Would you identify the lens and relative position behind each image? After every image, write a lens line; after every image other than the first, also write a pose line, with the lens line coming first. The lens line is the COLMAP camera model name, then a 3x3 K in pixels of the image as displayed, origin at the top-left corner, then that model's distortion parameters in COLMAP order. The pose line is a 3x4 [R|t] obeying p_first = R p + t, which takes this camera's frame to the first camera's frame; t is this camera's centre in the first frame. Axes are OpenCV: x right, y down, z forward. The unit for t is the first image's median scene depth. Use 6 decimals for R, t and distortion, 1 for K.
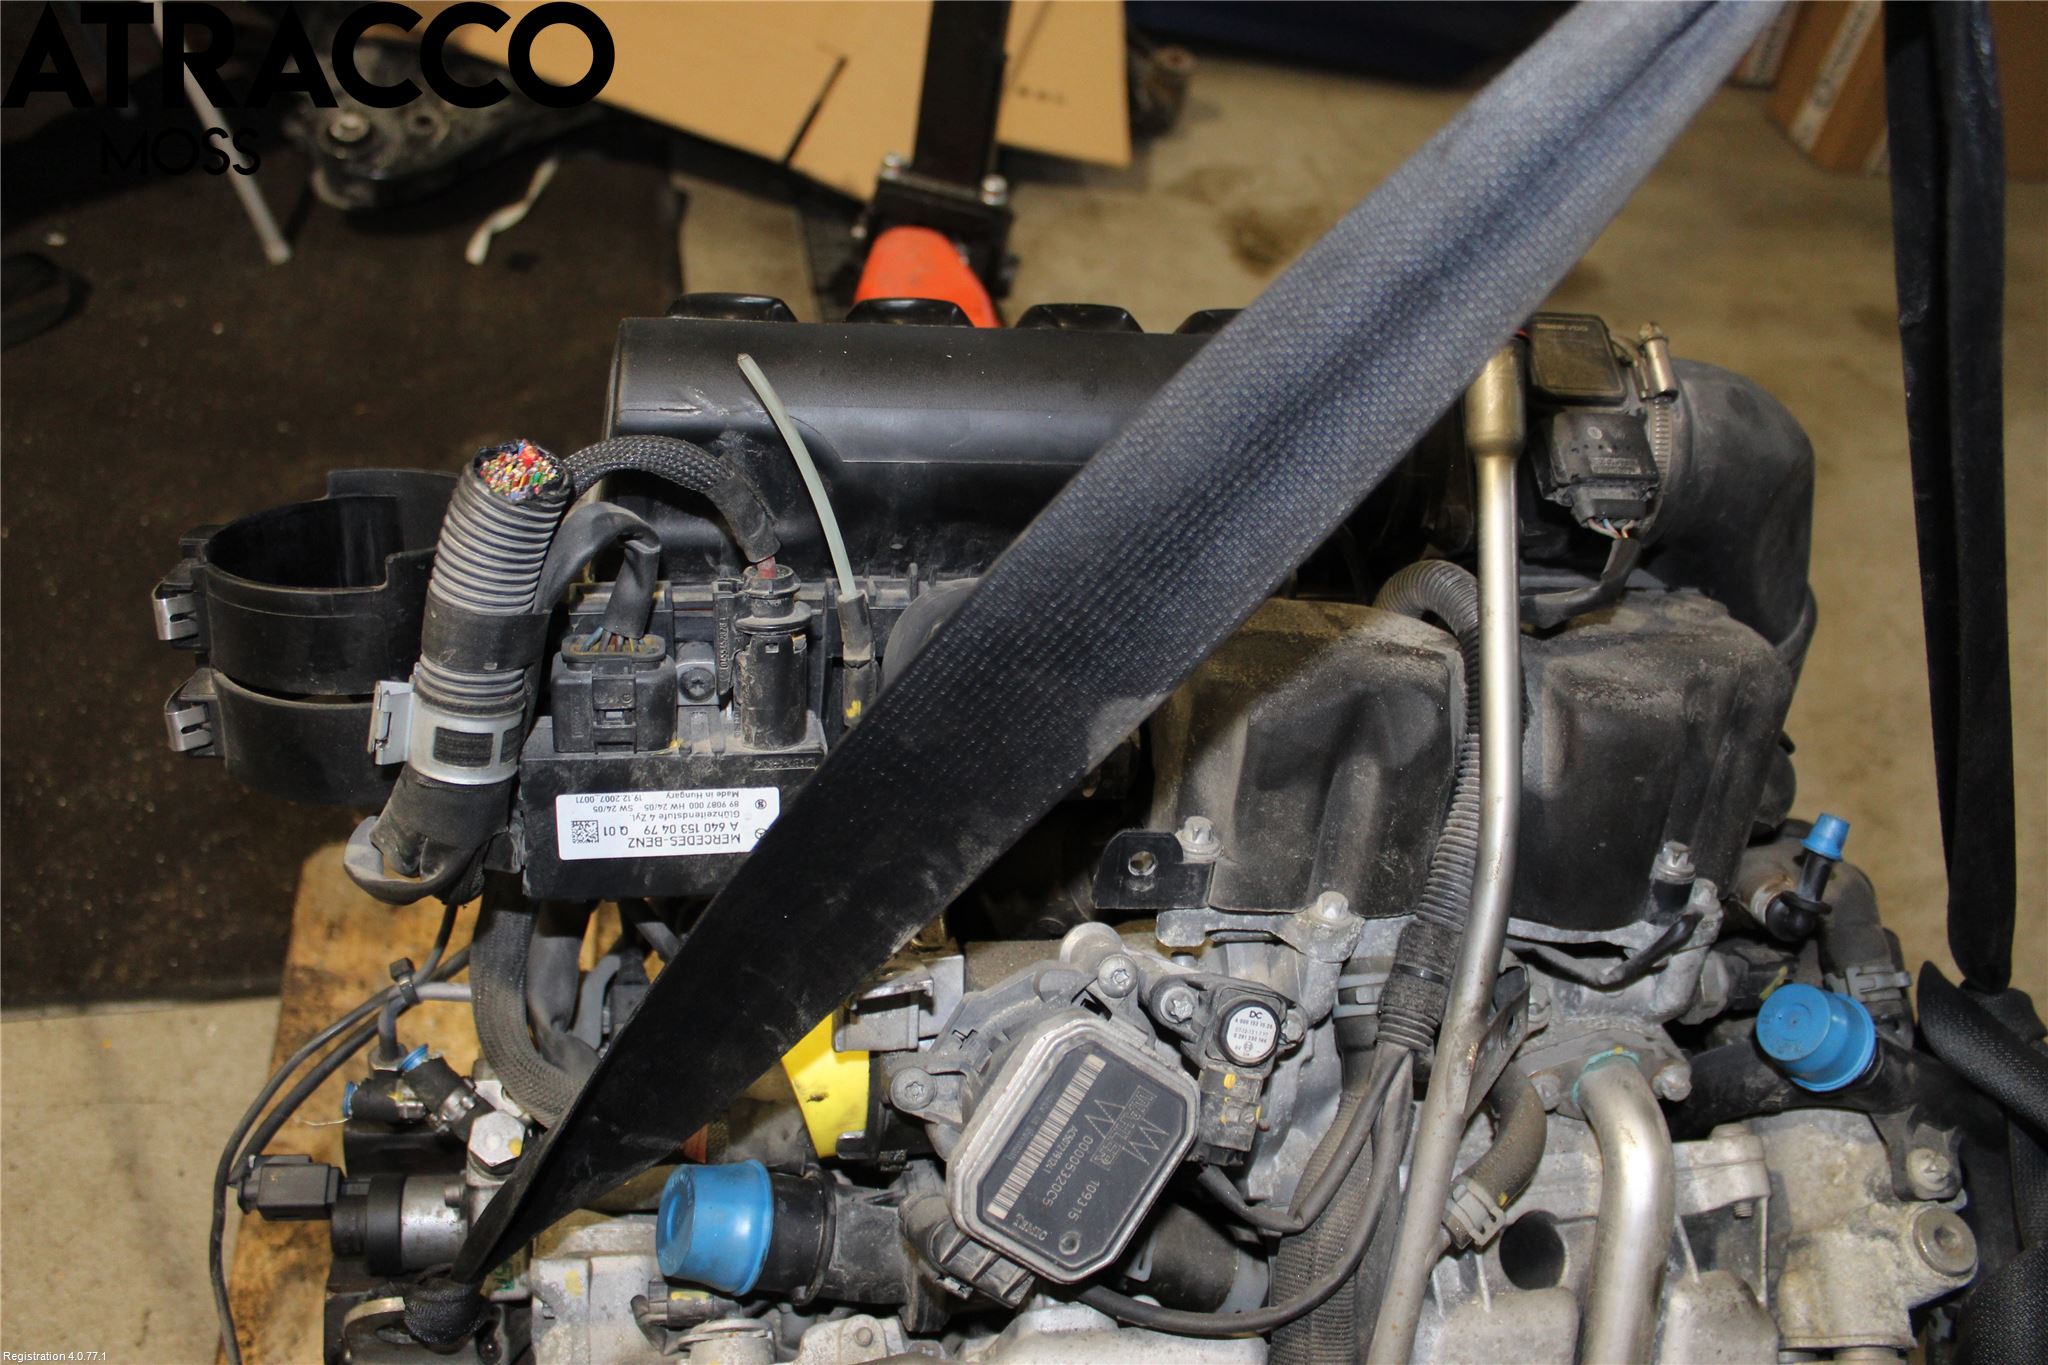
lens RADIAL K [[1610.3, 0, 1026.5], [0, 1610.3, 679.4], [0, 0, 1]] dist [-0.160465, 0.109473]
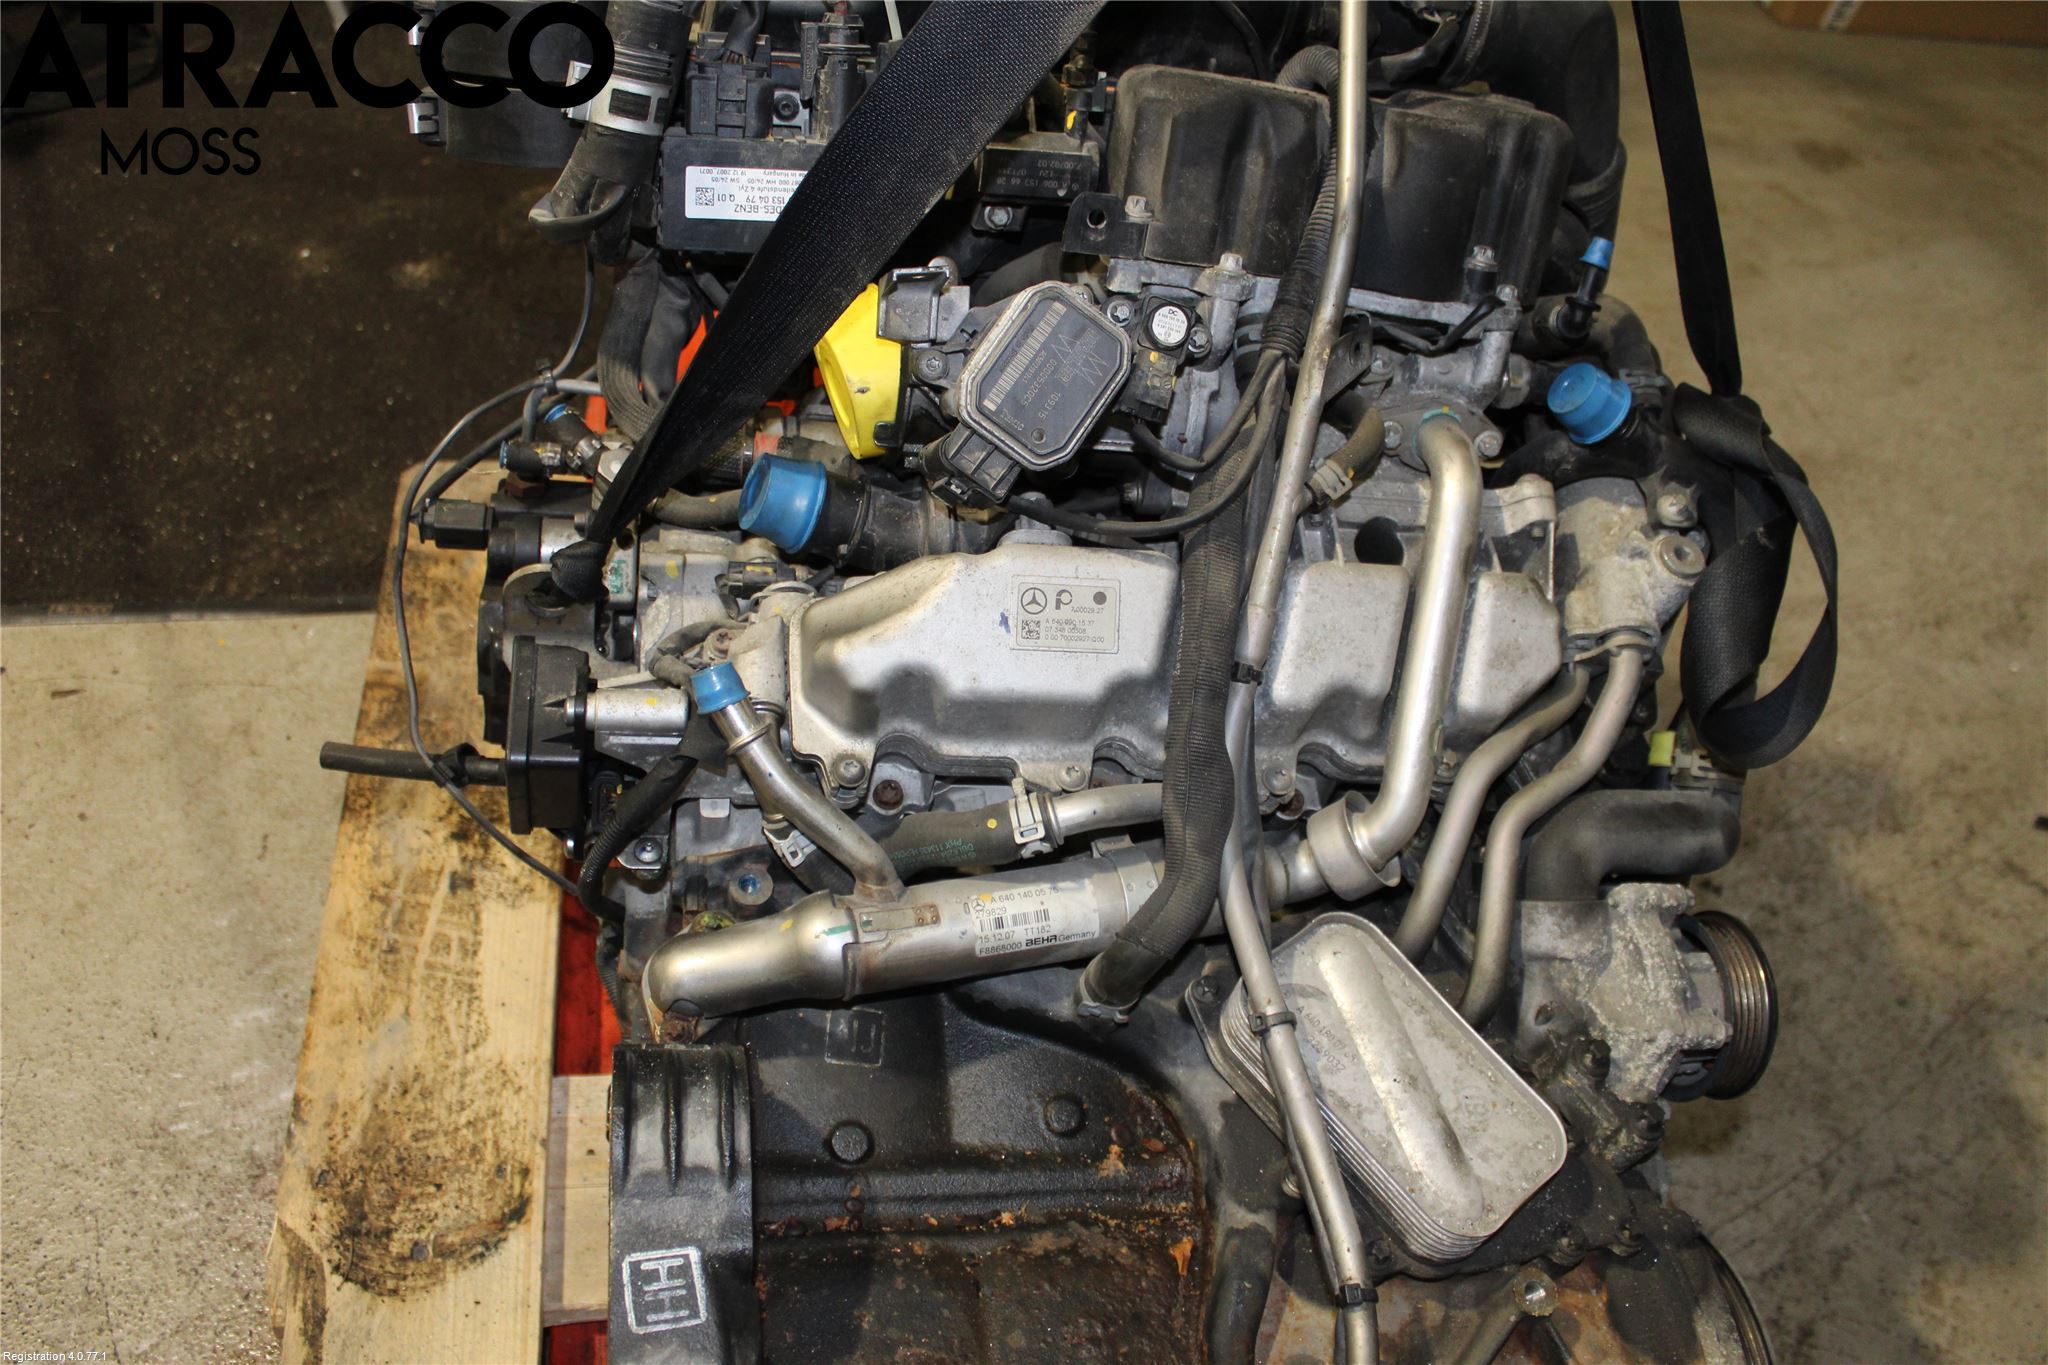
lens RADIAL K [[1610.3, 0, 1027.4], [0, 1610.3, 681.9], [0, 0, 1]] dist [-0.160465, 0.109473]
pose [[0.999655, 0.025383, 0.006757, 0.010376], [-0.025697, 0.998354, 0.051279, 0.428340], [-0.005444, -0.051435, 0.998662, -0.408556]]
